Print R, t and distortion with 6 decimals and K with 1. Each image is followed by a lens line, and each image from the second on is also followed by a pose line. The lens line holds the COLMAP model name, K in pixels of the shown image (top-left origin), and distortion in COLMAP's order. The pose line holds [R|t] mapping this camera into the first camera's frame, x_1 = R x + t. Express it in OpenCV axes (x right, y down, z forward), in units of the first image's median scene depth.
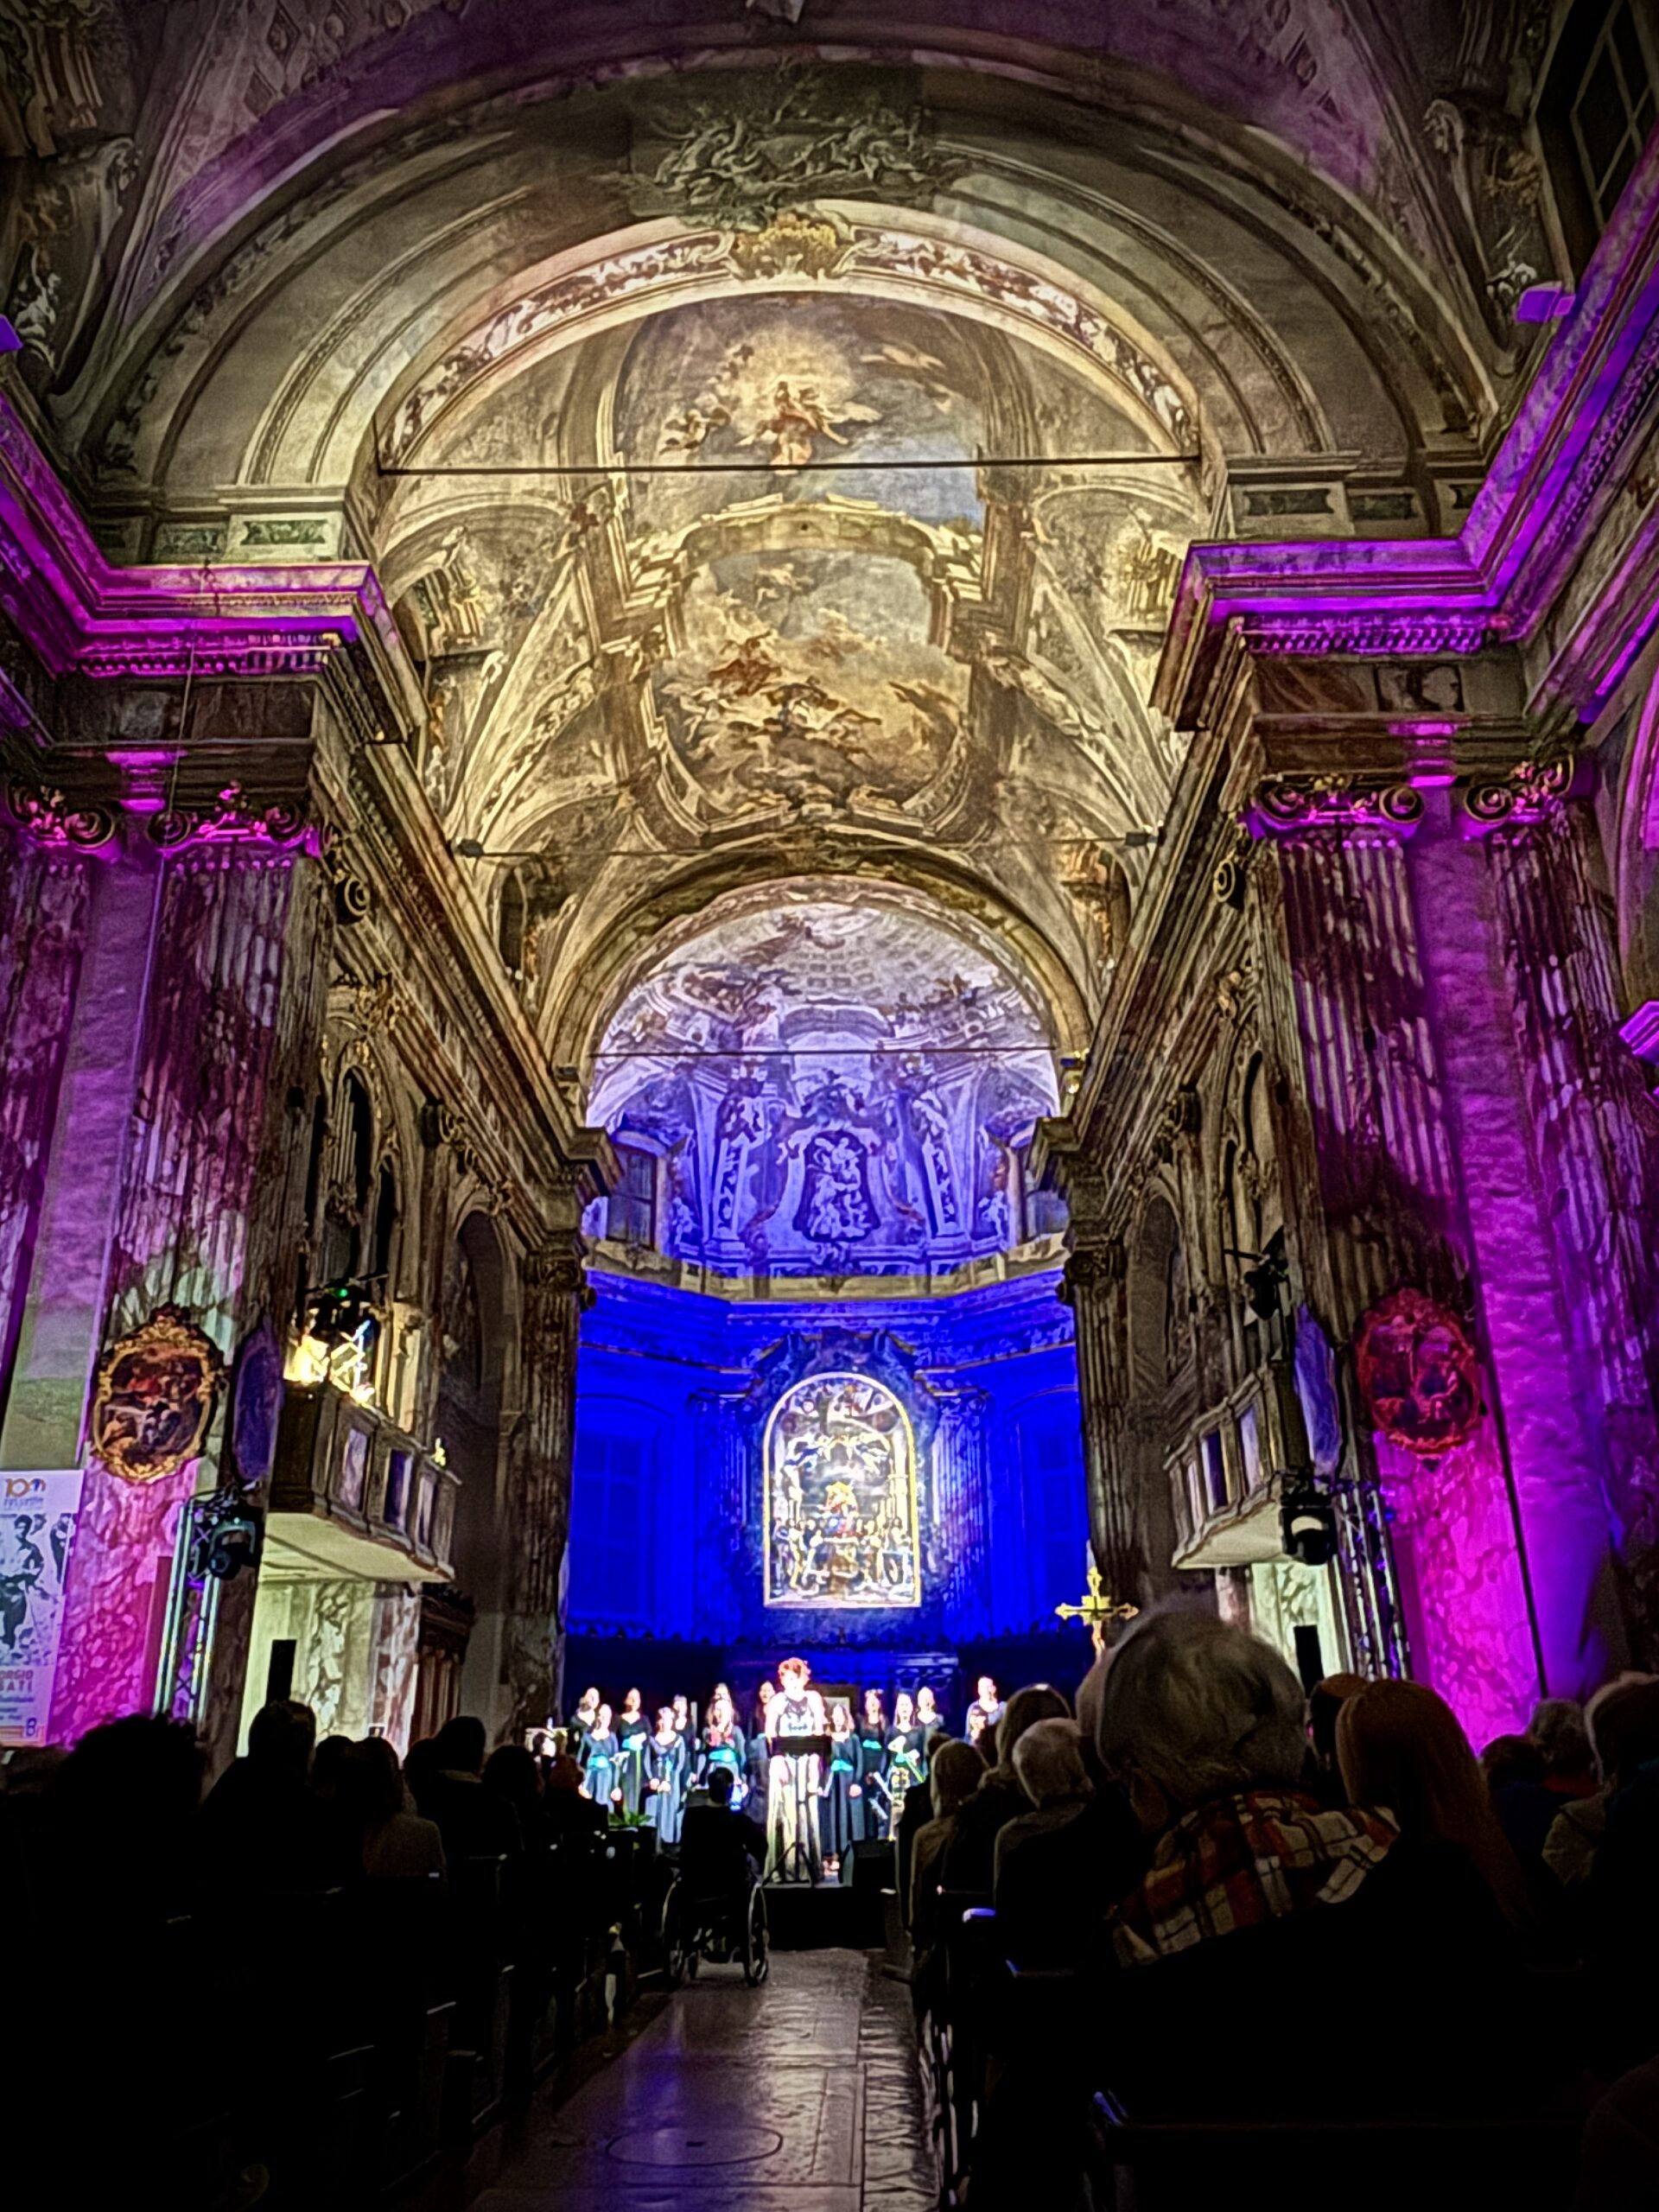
lens RADIAL K [[1565.4, 0, 822.1], [0, 1565.4, 1176.9], [0, 0, 1]] dist [0.029847, -0.048650]
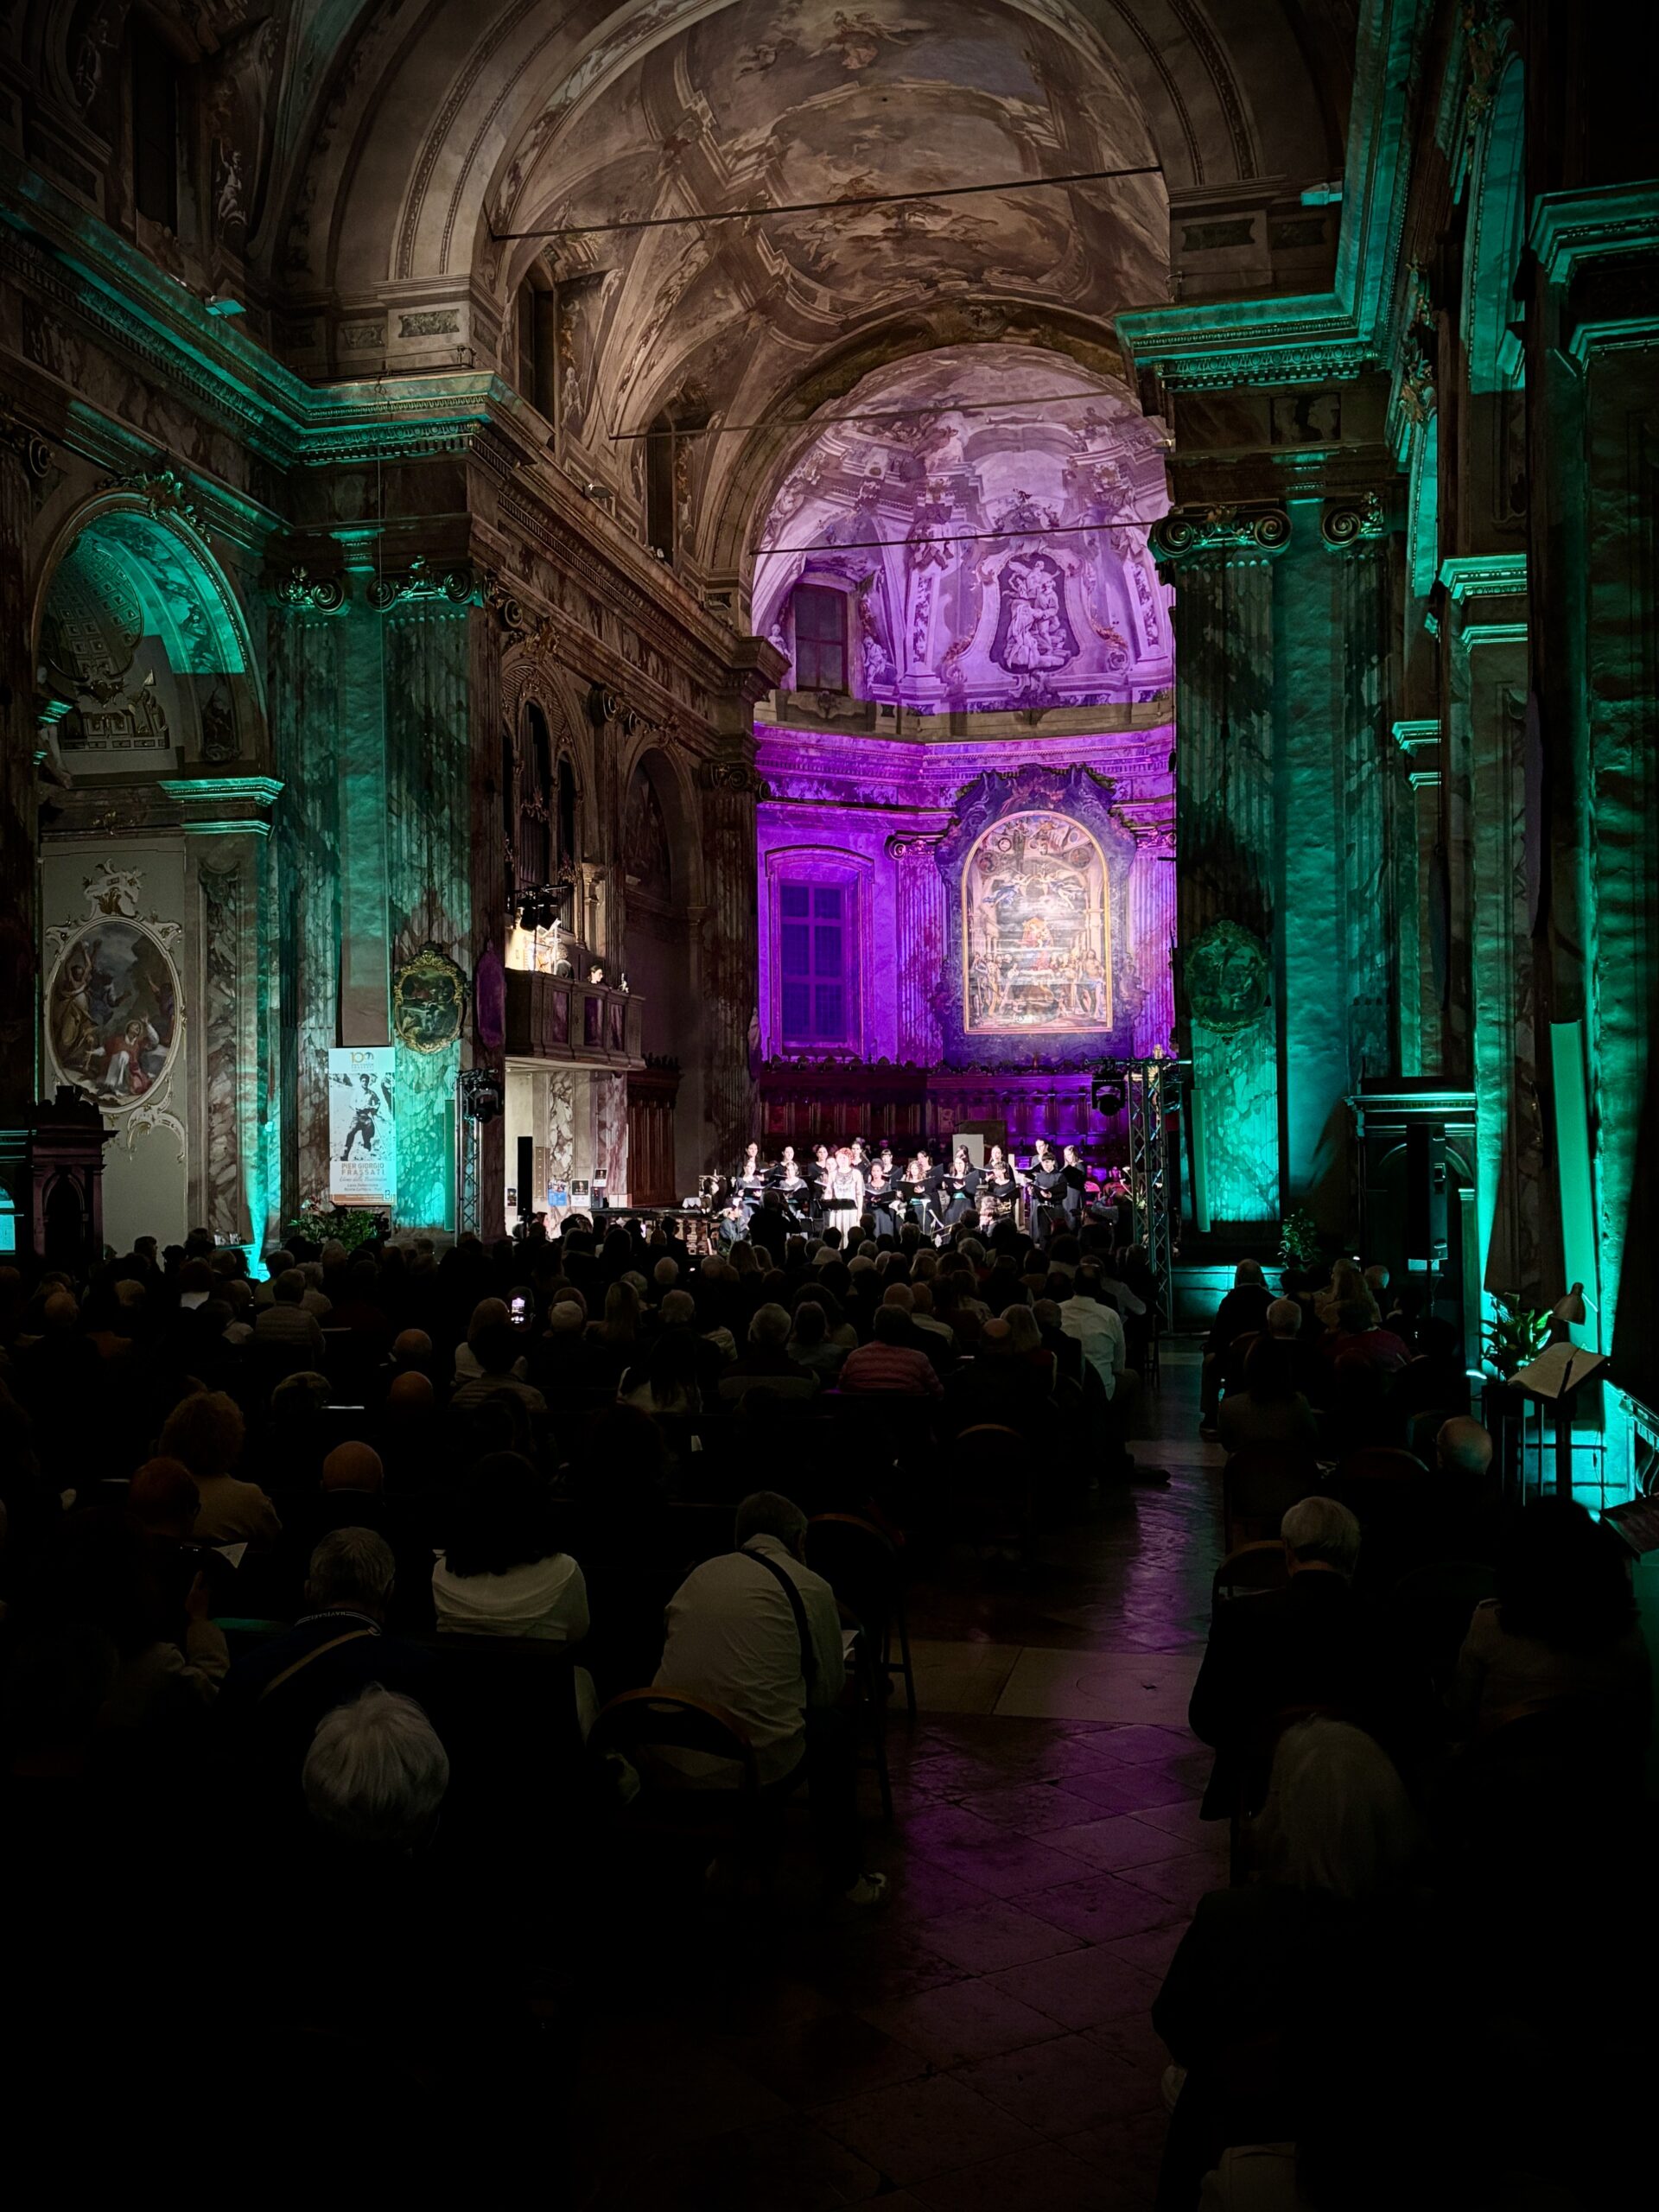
lens RADIAL K [[1883.4, 0, 784.6], [0, 1883.4, 1122.6], [0, 0, 1]] dist [0.024595, -0.050819]
pose [[0.980877, -0.001905, -0.194620, 0.190591], [0.068745, 0.938890, 0.337283, -0.229142], [0.182085, -0.344213, 0.921066, -0.466725]]
